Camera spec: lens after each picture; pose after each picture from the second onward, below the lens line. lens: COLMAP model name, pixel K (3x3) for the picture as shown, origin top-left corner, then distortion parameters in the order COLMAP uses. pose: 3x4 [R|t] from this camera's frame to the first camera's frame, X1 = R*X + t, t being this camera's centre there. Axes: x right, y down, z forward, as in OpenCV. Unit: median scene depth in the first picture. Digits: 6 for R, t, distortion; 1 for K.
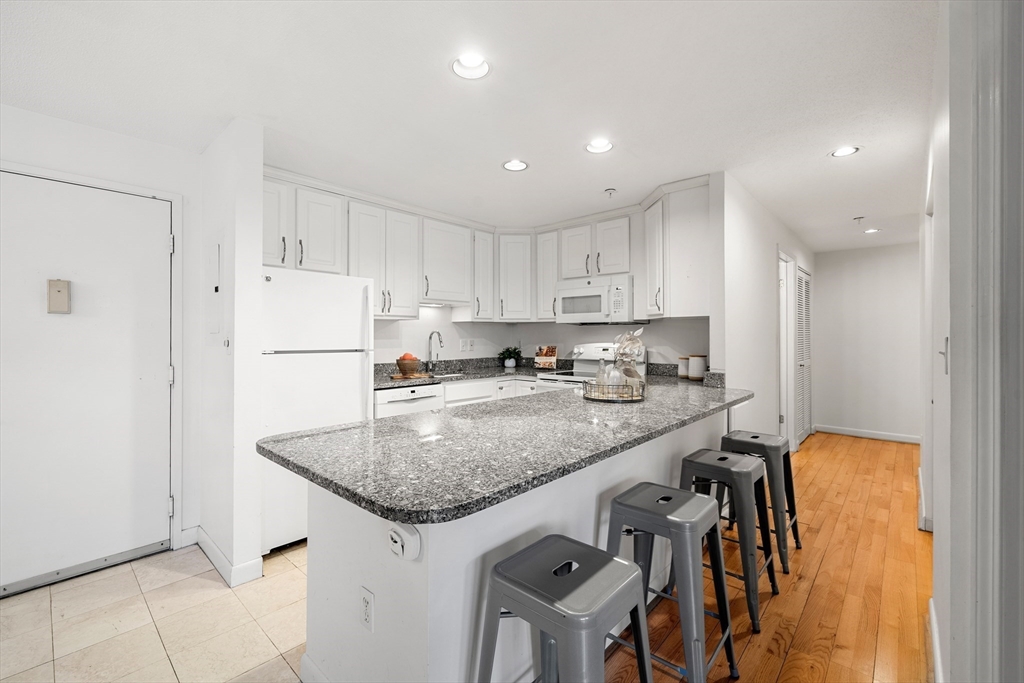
lens RADIAL K [[433.1, 0, 500.9], [0, 433.1, 338.9], [0, 0, 1]] dist [-0.003509, -0.000035]
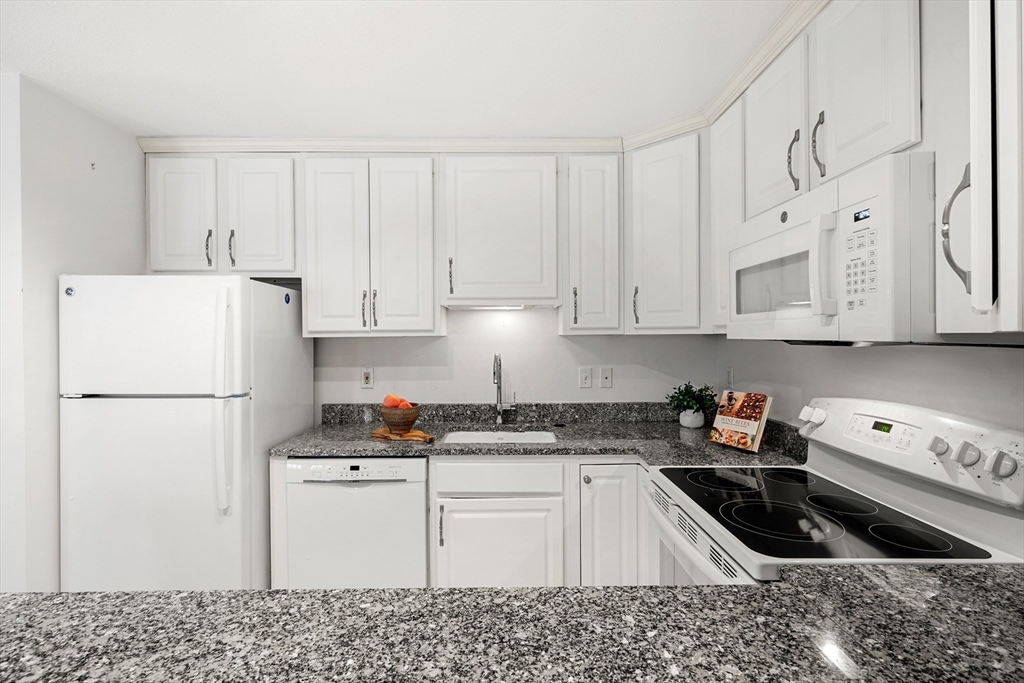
lens RADIAL K [[474.7, 0, 505.4], [0, 474.7, 344.8], [0, 0, 1]] dist [0.006654, -0.000175]
pose [[0.683759, 0.009117, -0.729651, 0.320371], [-0.000626, 0.999929, 0.011907, -0.038388], [0.729707, -0.007685, 0.683716, 0.606594]]
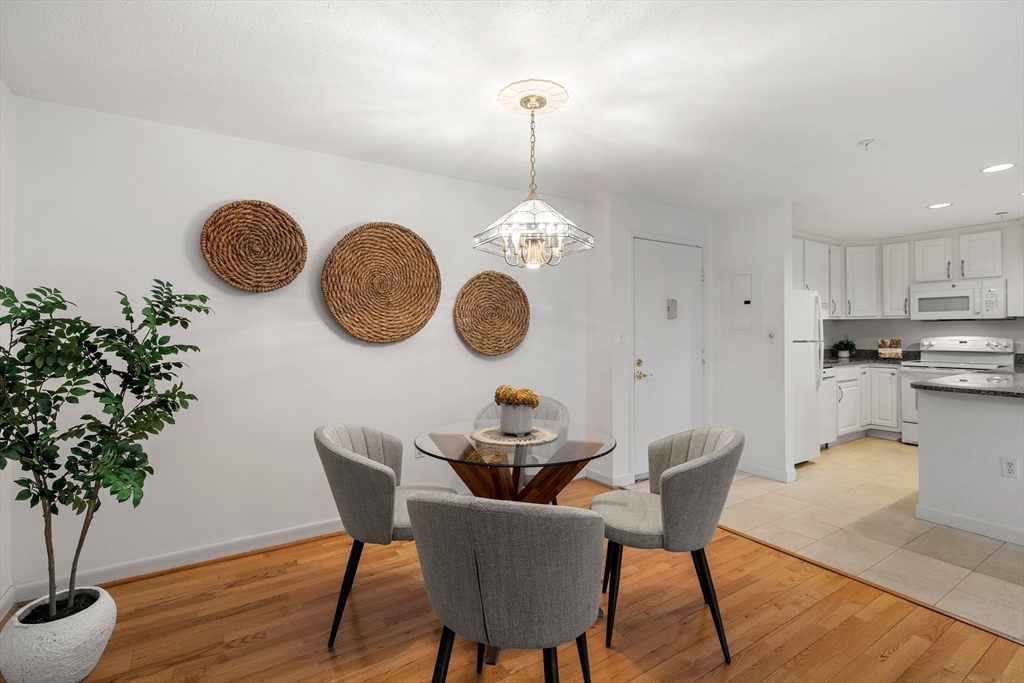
lens RADIAL K [[474.7, 0, 512.3], [0, 474.7, 336.0], [0, 0, 1]] dist [0.006654, -0.000175]
pose [[0.967455, -0.001669, -0.253039, -0.637490], [0.002240, 0.999996, 0.001969, 0.003283], [0.253035, -0.002472, 0.967454, -0.577829]]
